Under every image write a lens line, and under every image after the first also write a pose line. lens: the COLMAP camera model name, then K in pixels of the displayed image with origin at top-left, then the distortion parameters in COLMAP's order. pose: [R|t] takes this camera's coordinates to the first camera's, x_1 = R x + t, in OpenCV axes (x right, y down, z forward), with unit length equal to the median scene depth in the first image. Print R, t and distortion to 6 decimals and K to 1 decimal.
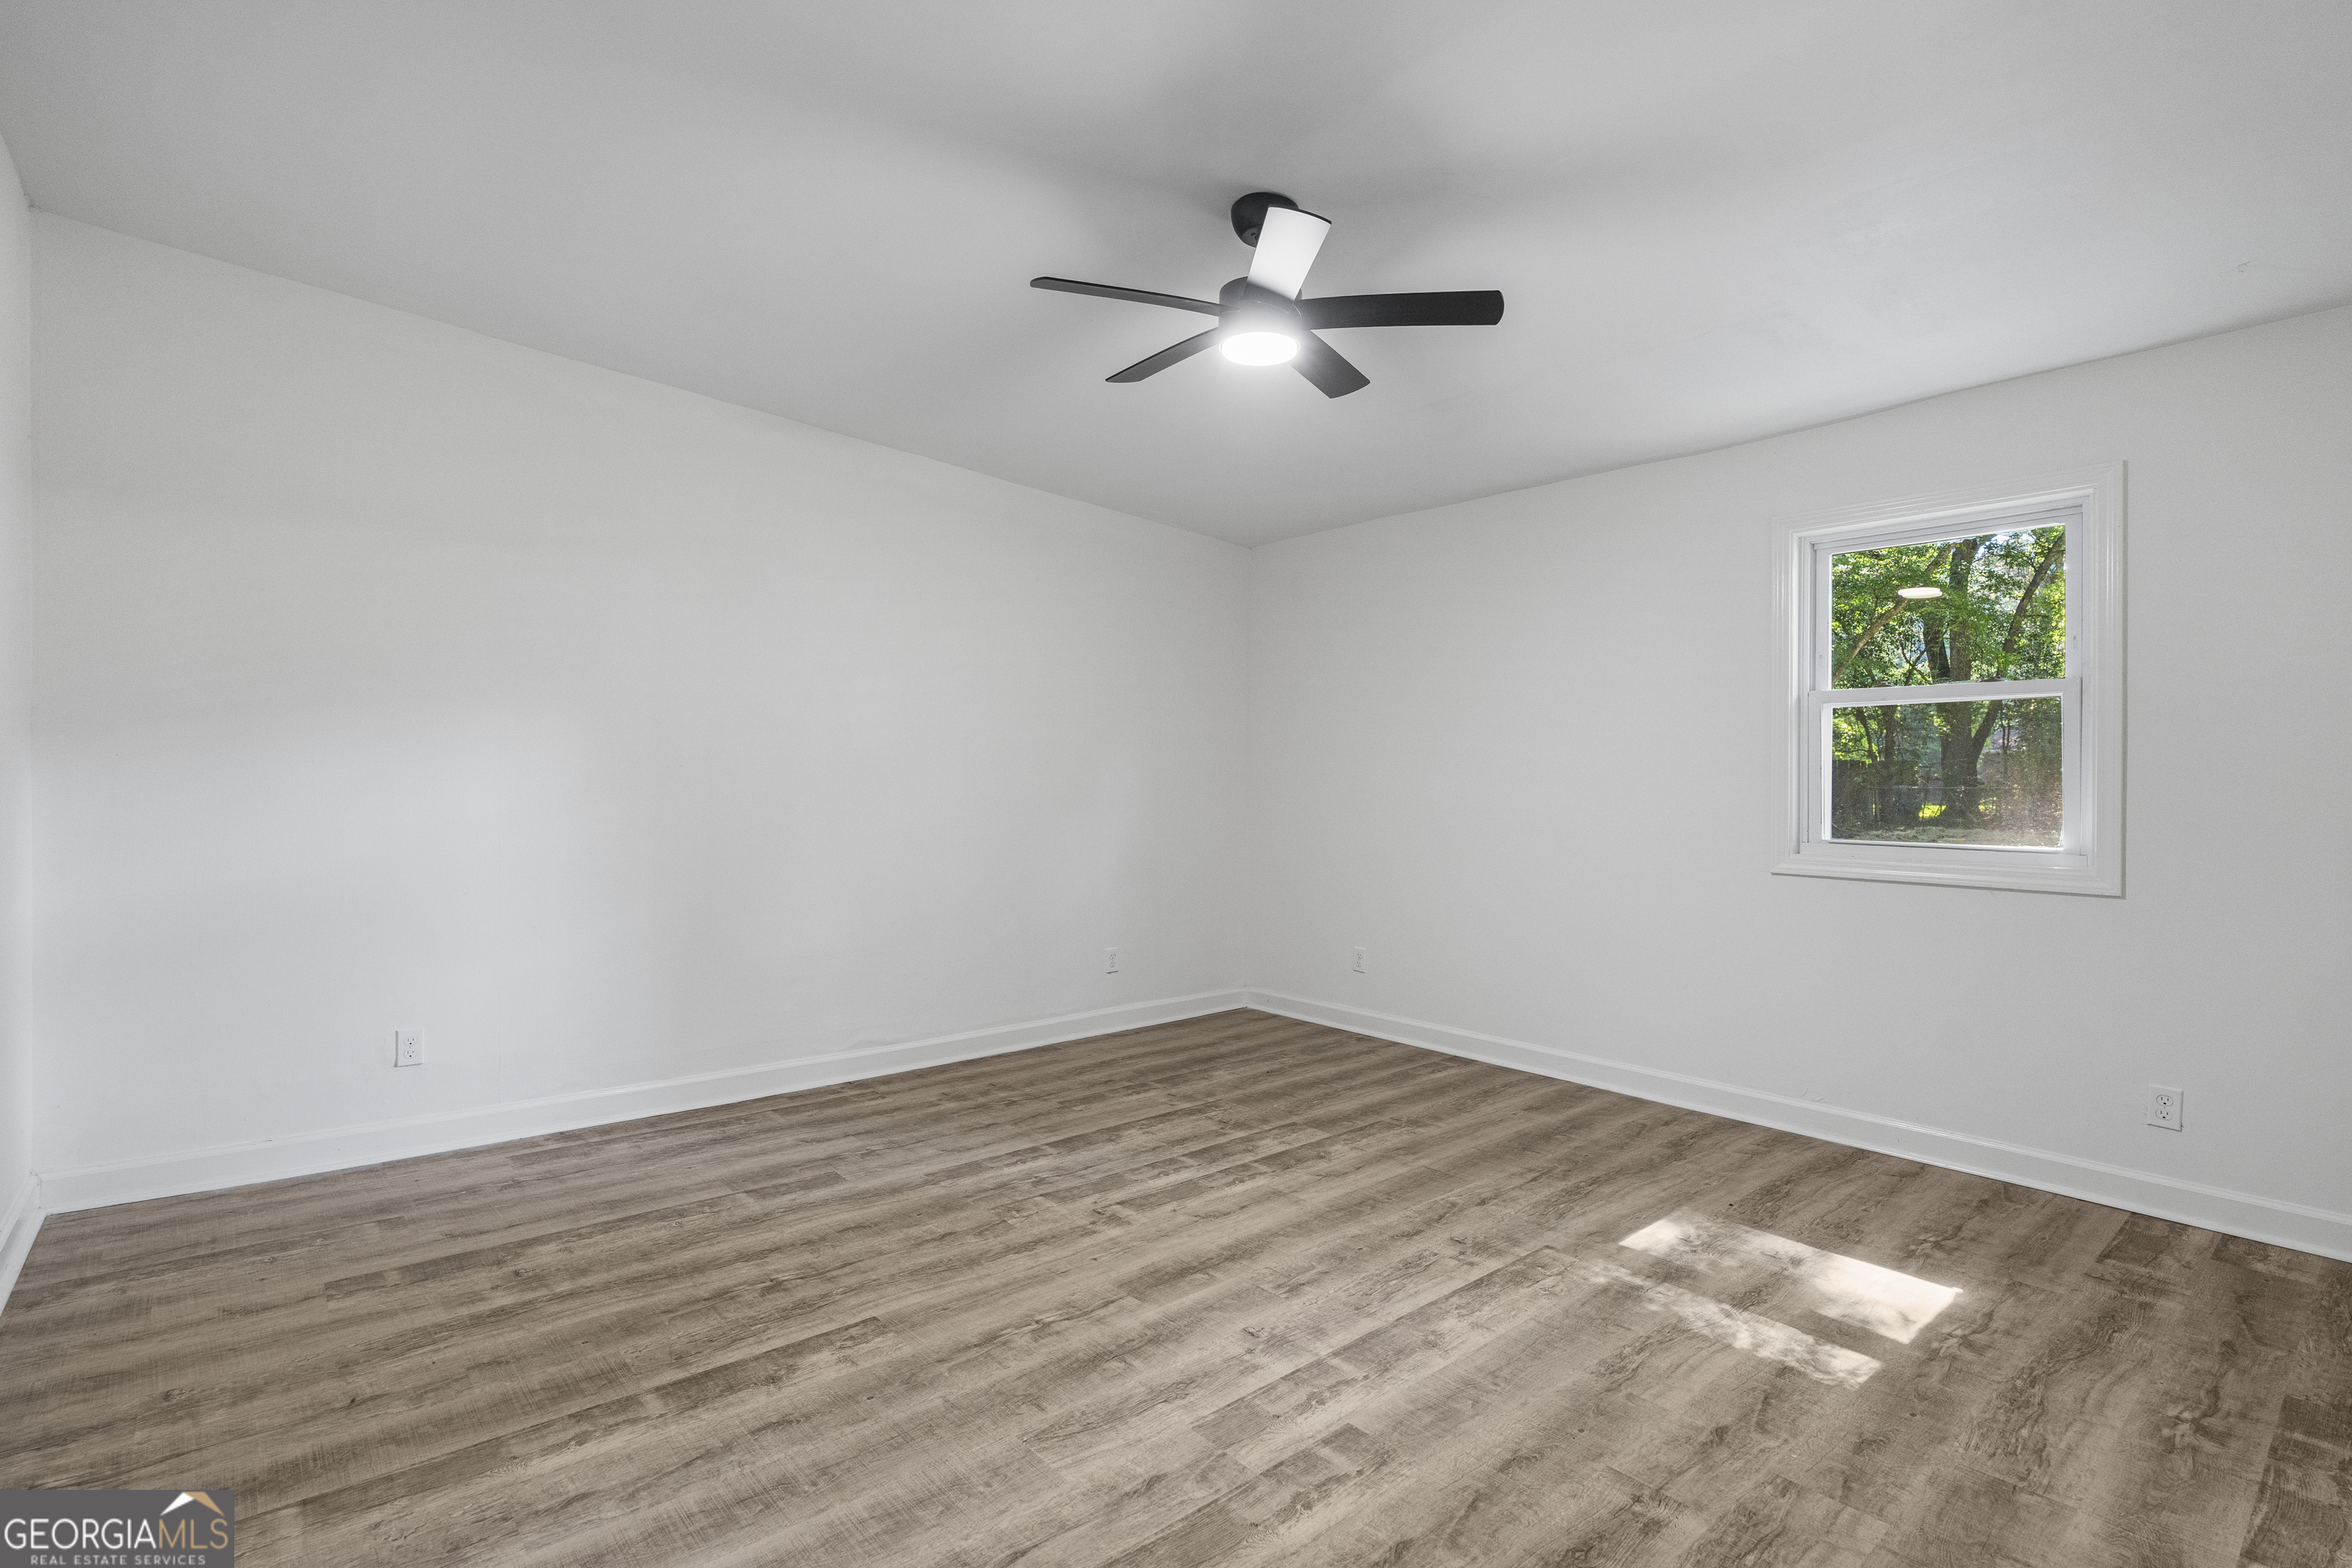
lens RADIAL K [[1060.8, 0, 1175.1], [0, 1060.8, 781.3], [0, 0, 1]] dist [0.001579, -0.000087]
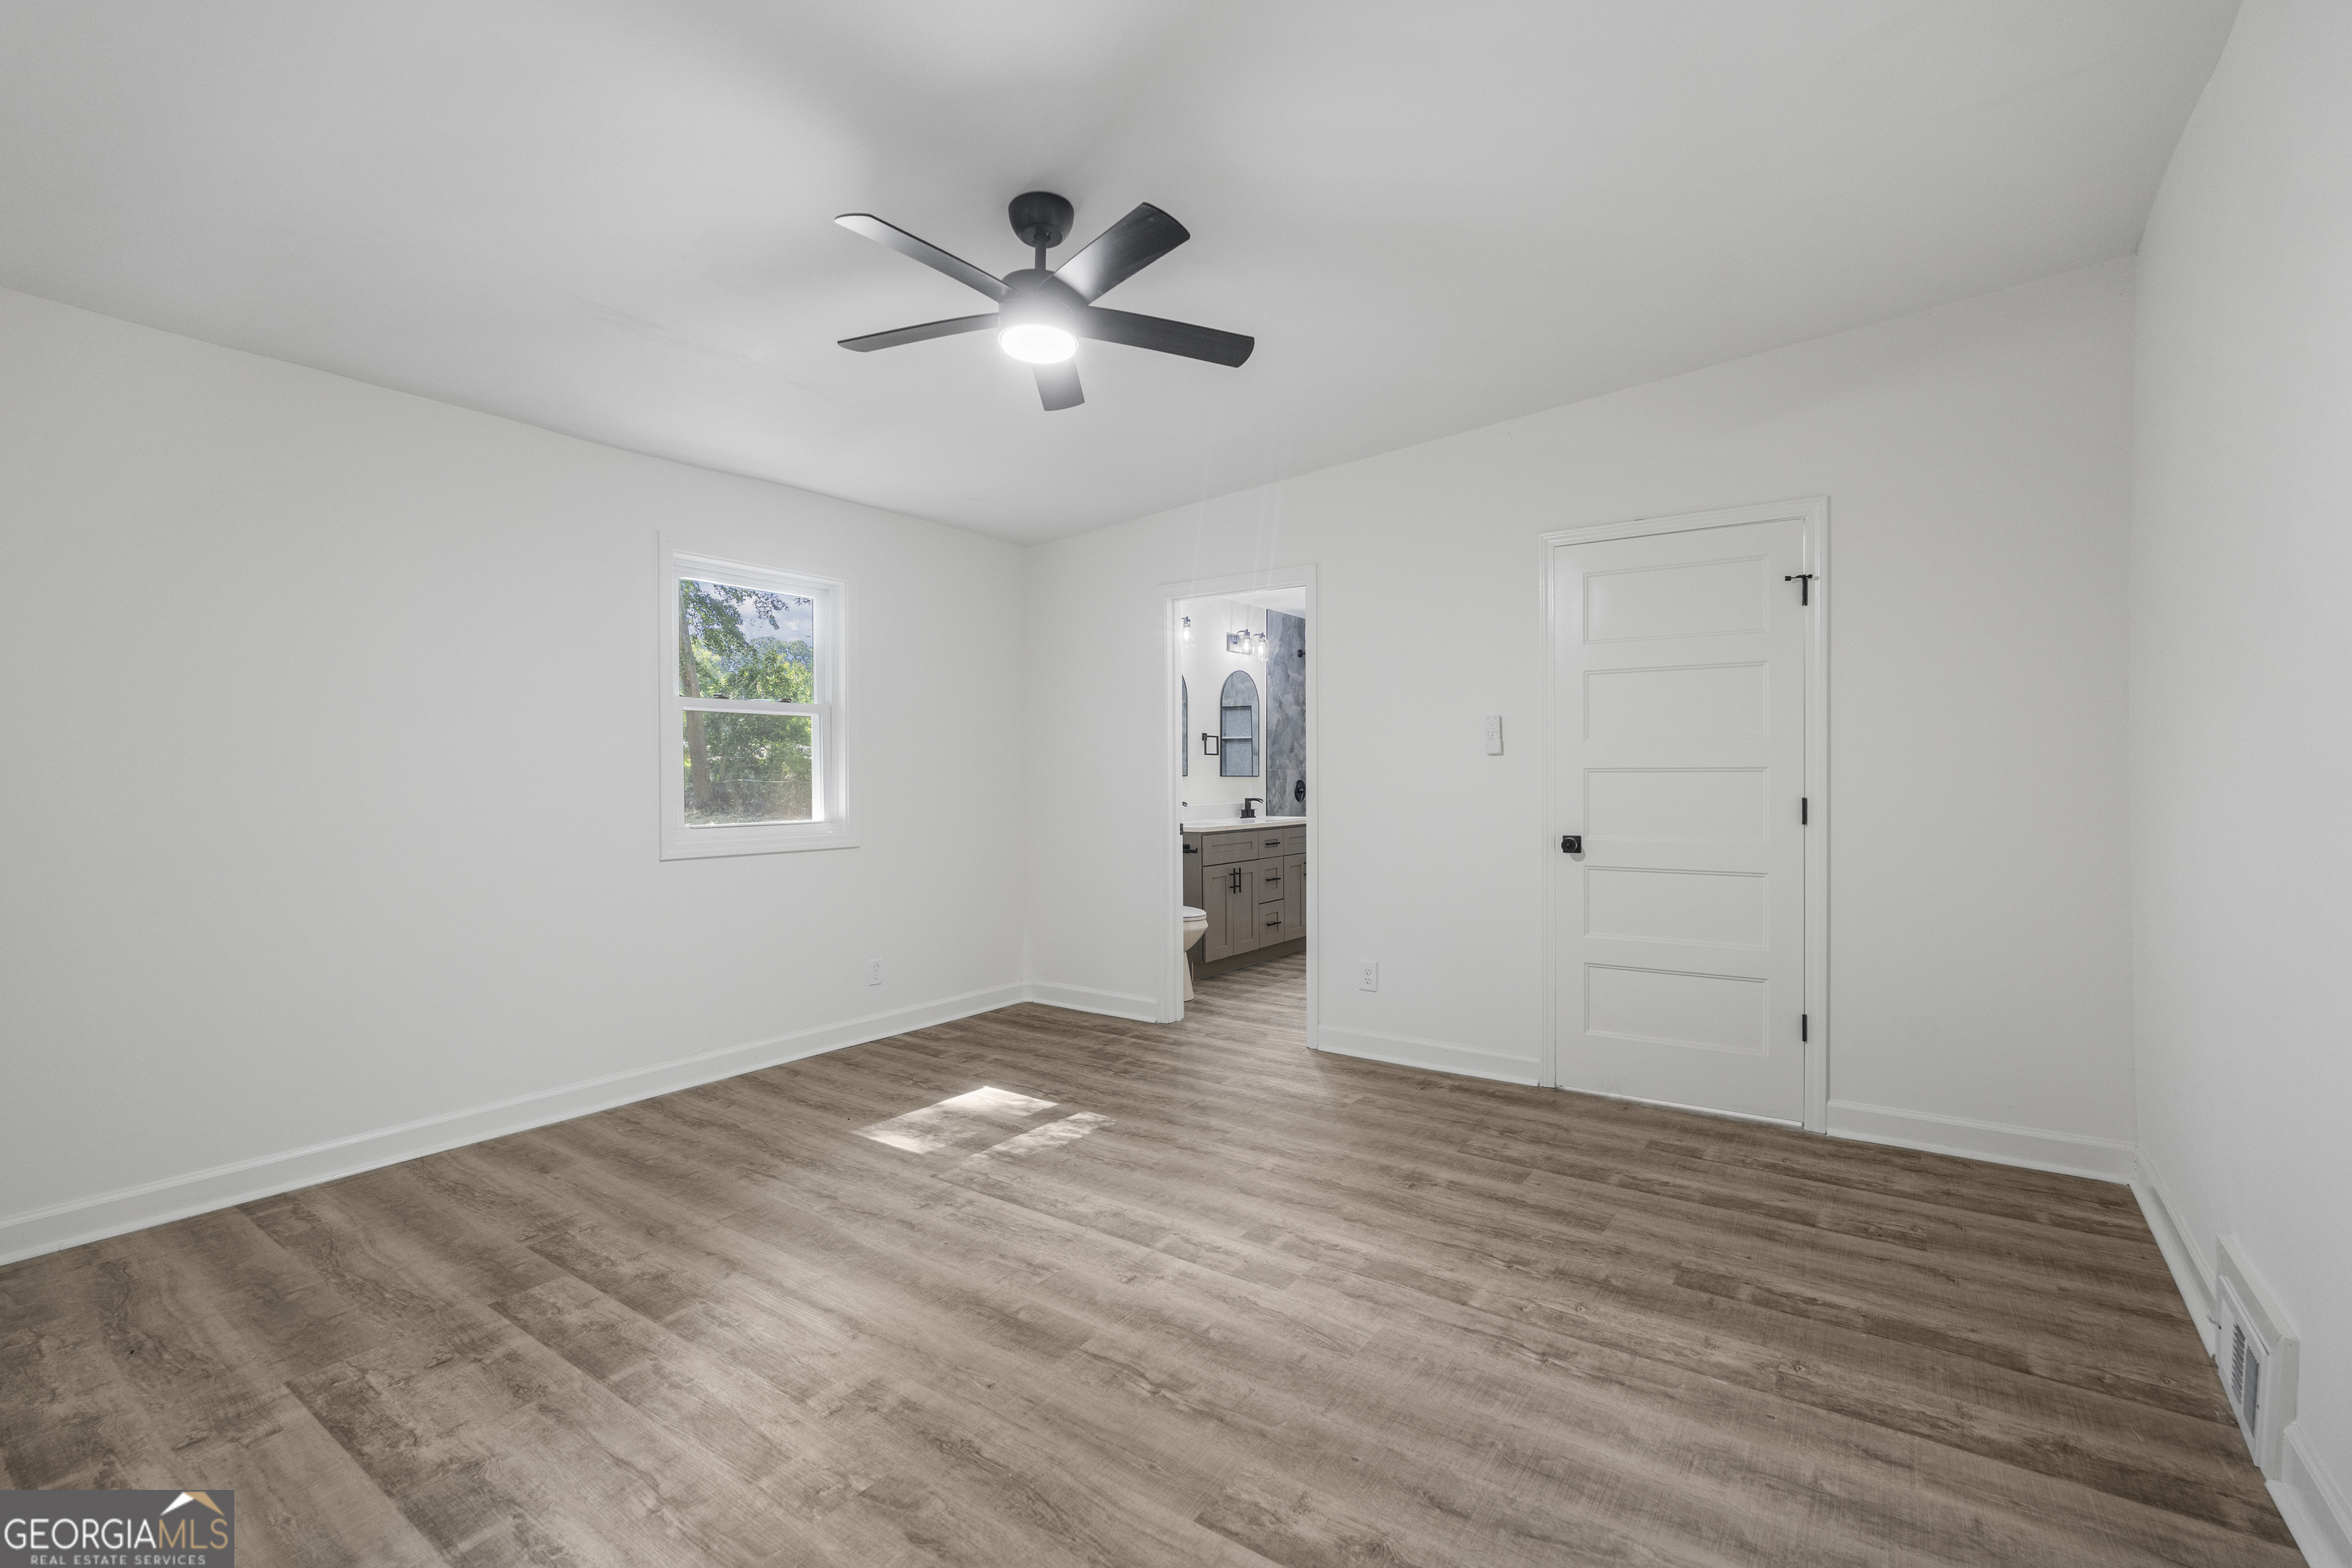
lens RADIAL K [[1060.8, 0, 1175.1], [0, 1060.8, 780.6], [0, 0, 1]] dist [0.001579, -0.000087]
pose [[-0.233180, -0.010099, 0.972381, -0.831304], [0.003812, 0.999929, 0.011300, -0.007375], [-0.972426, 0.006342, -0.233125, 1.000583]]
